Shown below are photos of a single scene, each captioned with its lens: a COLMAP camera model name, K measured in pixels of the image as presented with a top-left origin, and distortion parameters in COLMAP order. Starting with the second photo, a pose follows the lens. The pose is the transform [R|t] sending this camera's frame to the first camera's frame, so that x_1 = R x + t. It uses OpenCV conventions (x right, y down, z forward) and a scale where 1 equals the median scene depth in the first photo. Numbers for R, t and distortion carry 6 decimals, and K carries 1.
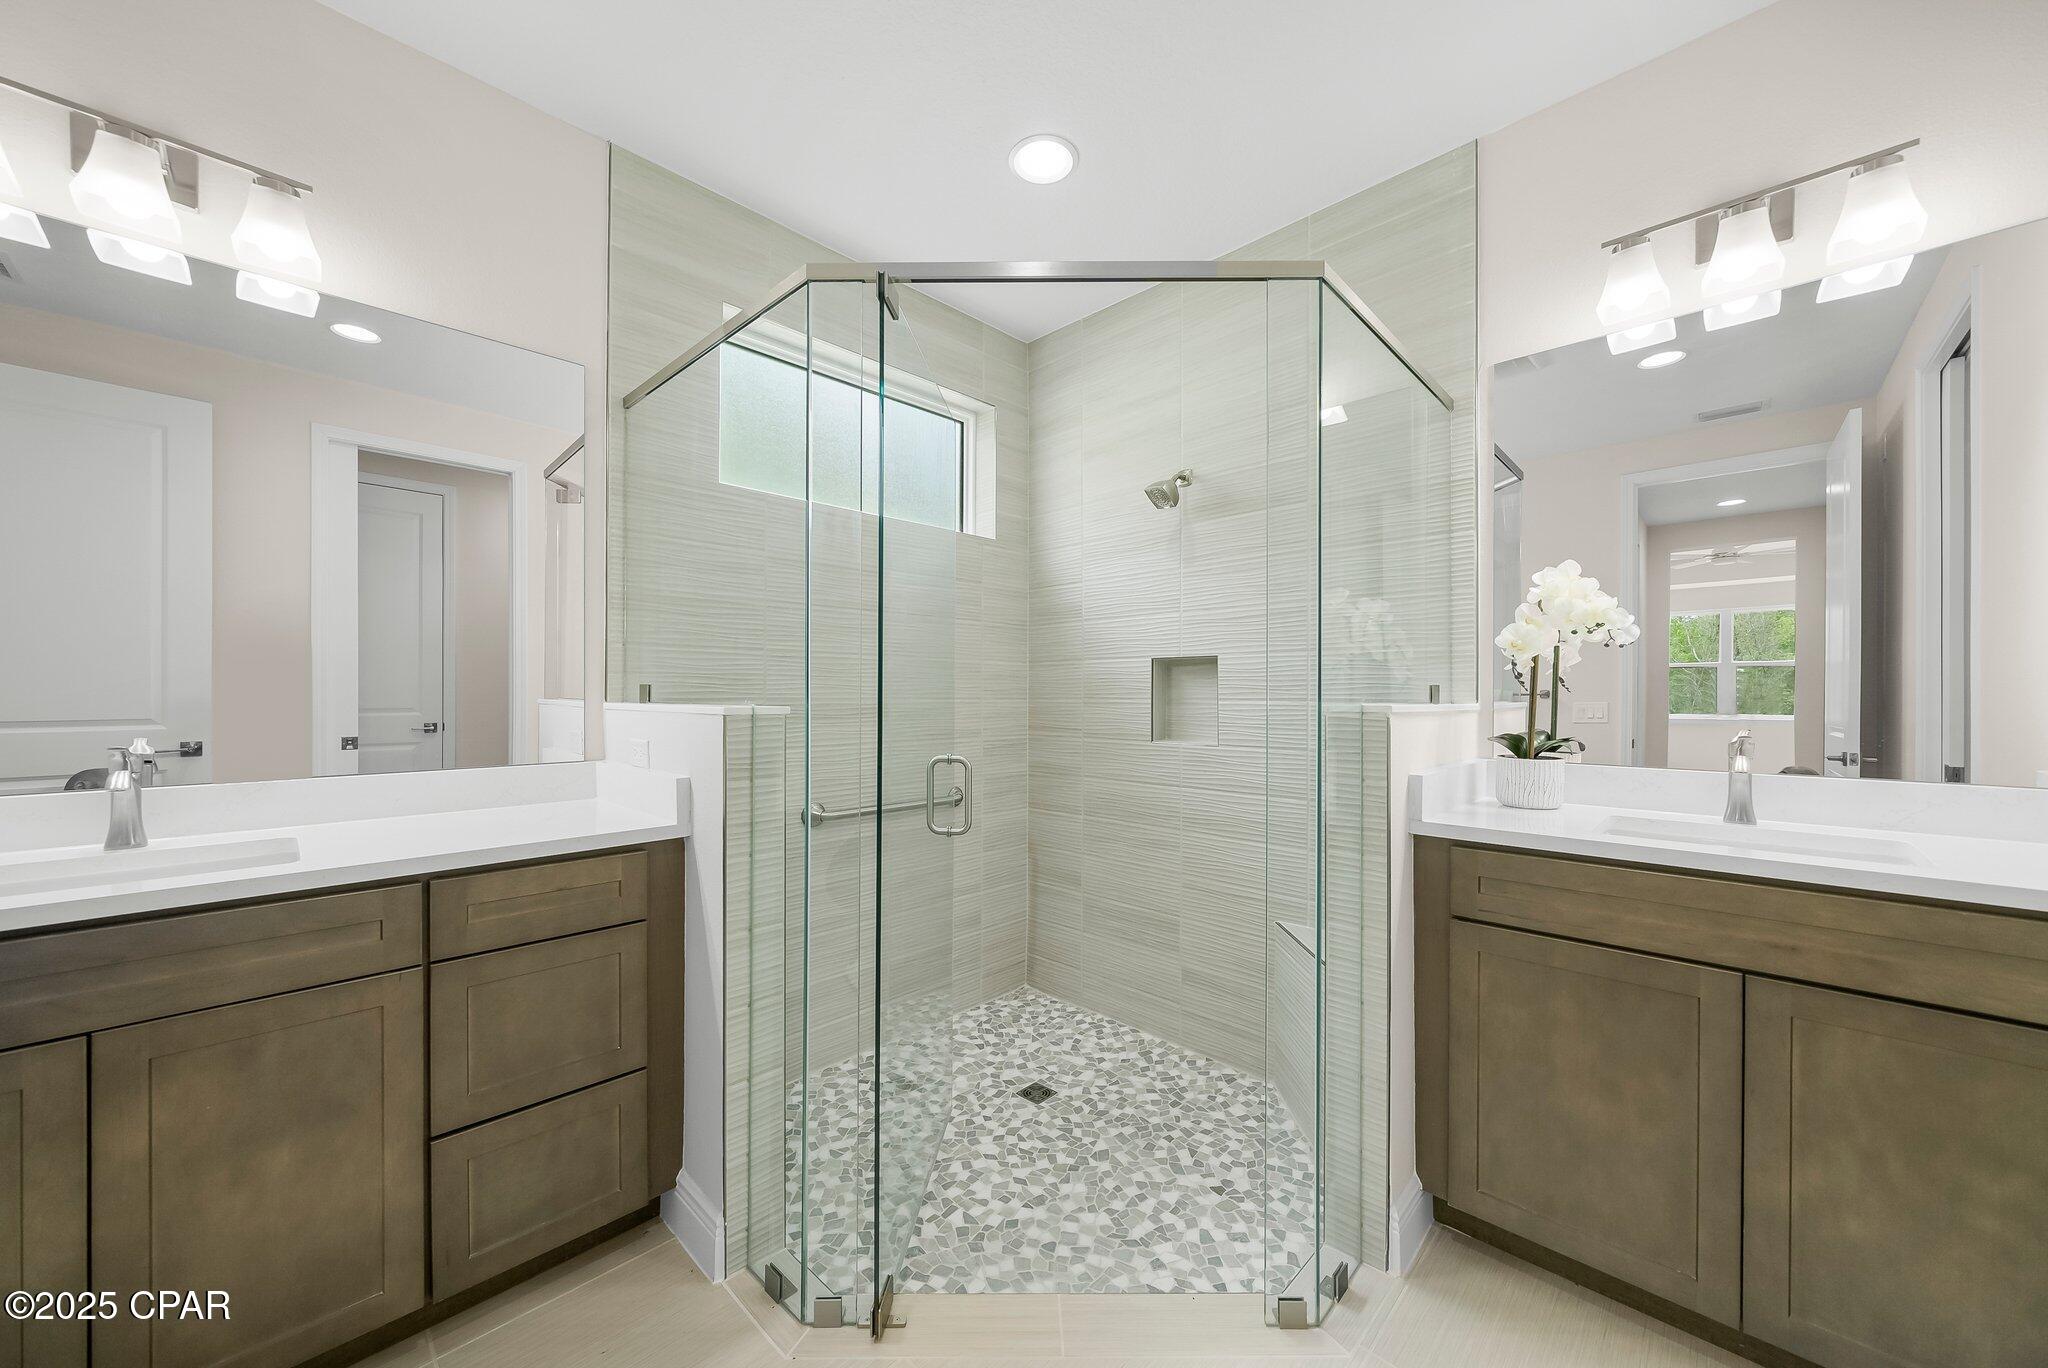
lens RADIAL K [[749.3, 0, 1022.2], [0, 749.3, 693.5], [0, 0, 1]] dist [-0.002225, 0.000265]
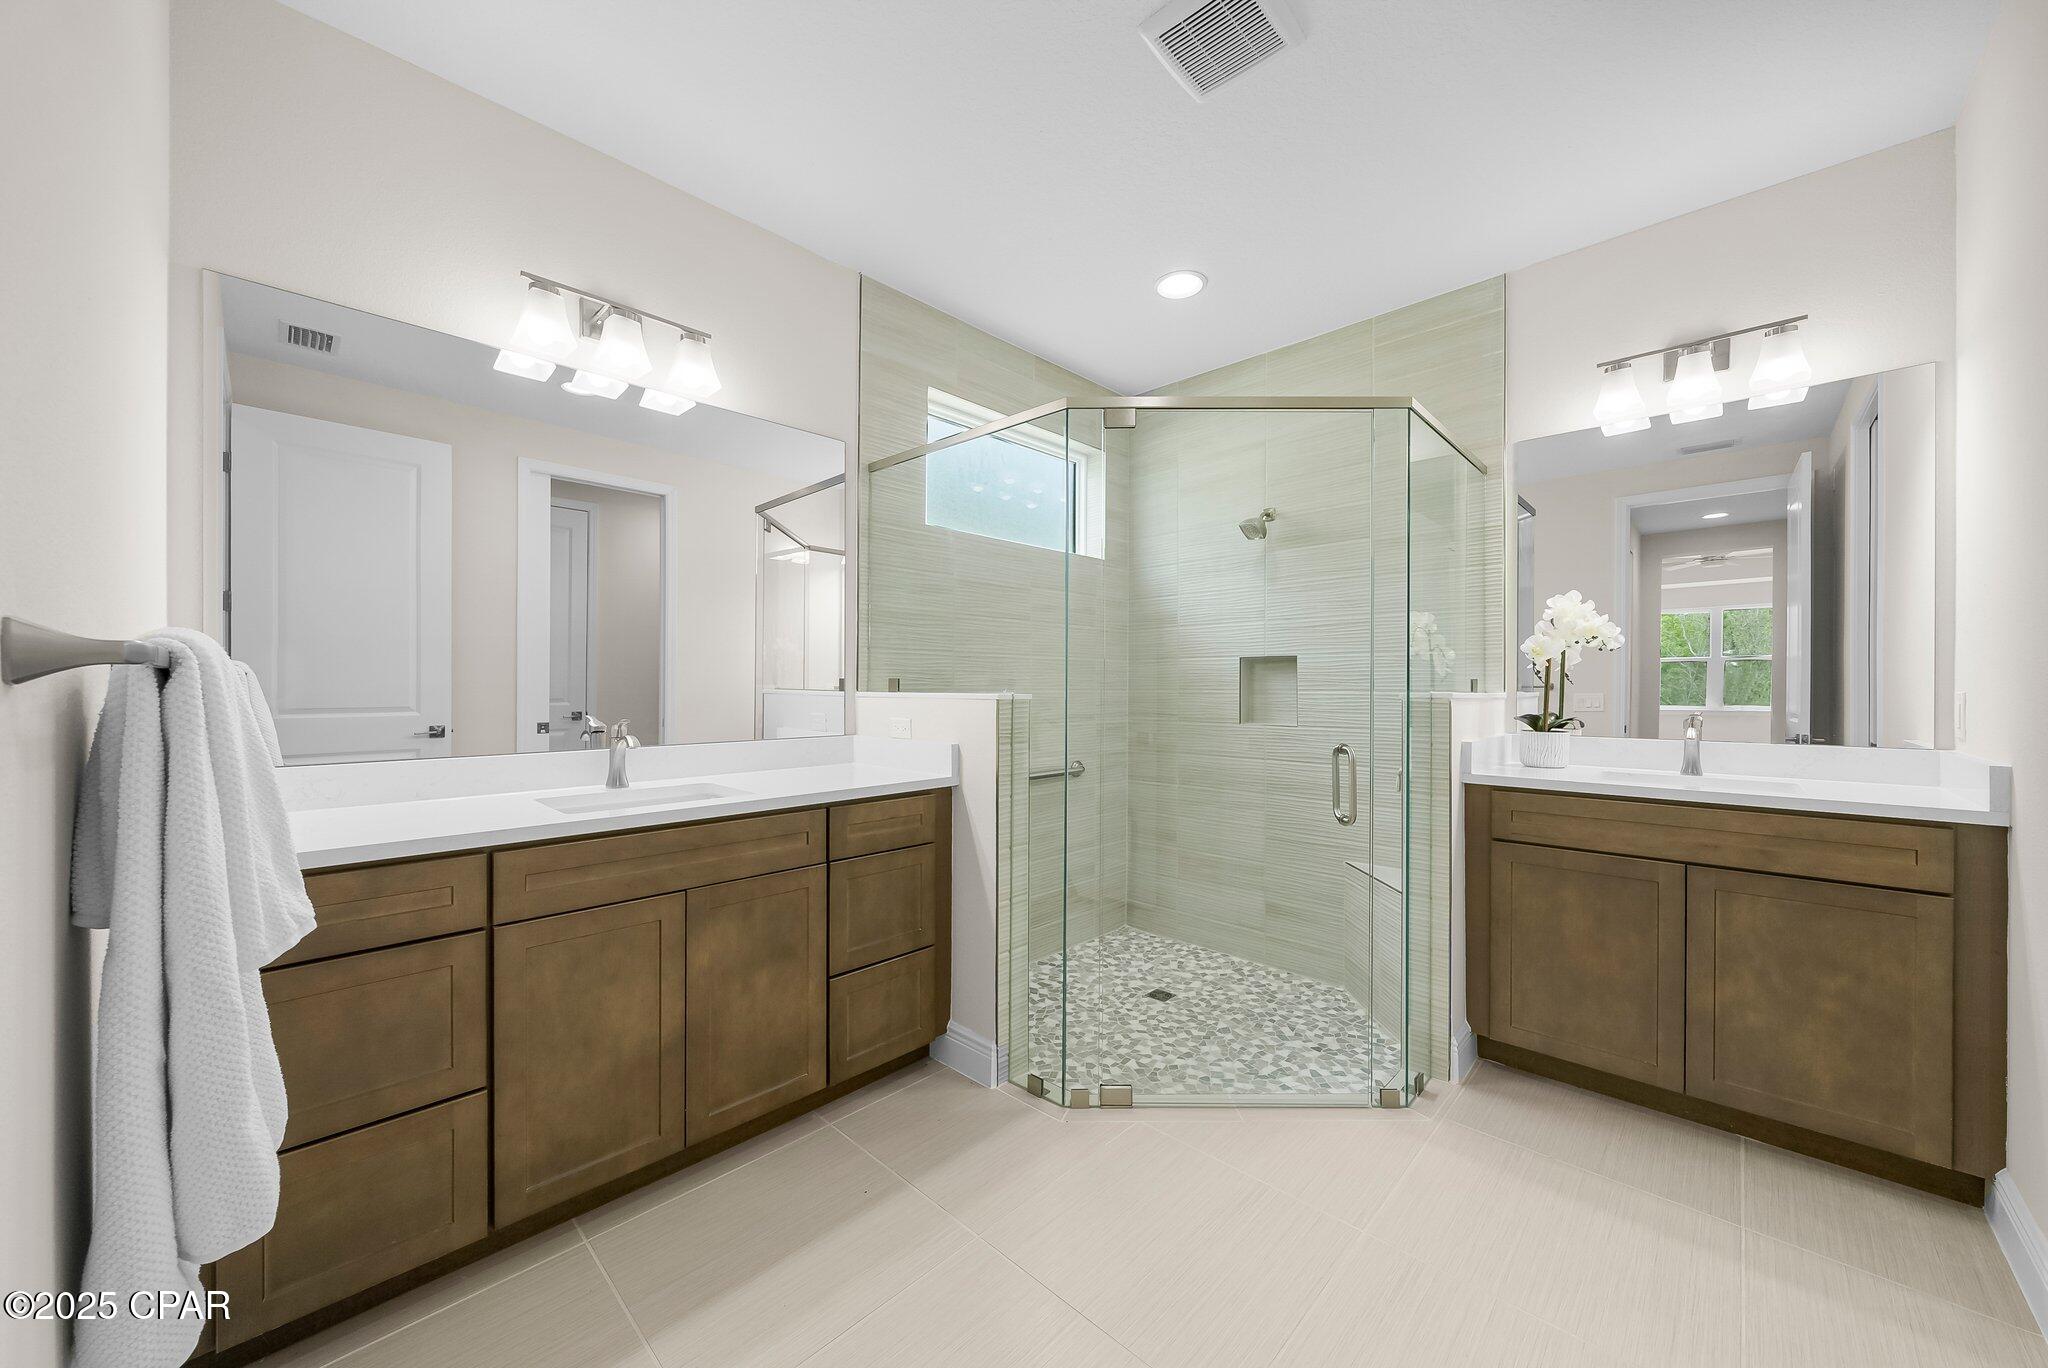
lens RADIAL K [[755.3, 0, 1025.1], [0, 755.3, 685.6], [0, 0, 1]] dist [0.001803, 0.000041]
pose [[0.999971, 0.000705, 0.007609, -0.277300], [-0.000703, 1.000000, -0.000332, 0.001520], [-0.007609, 0.000327, 0.999971, -0.369244]]
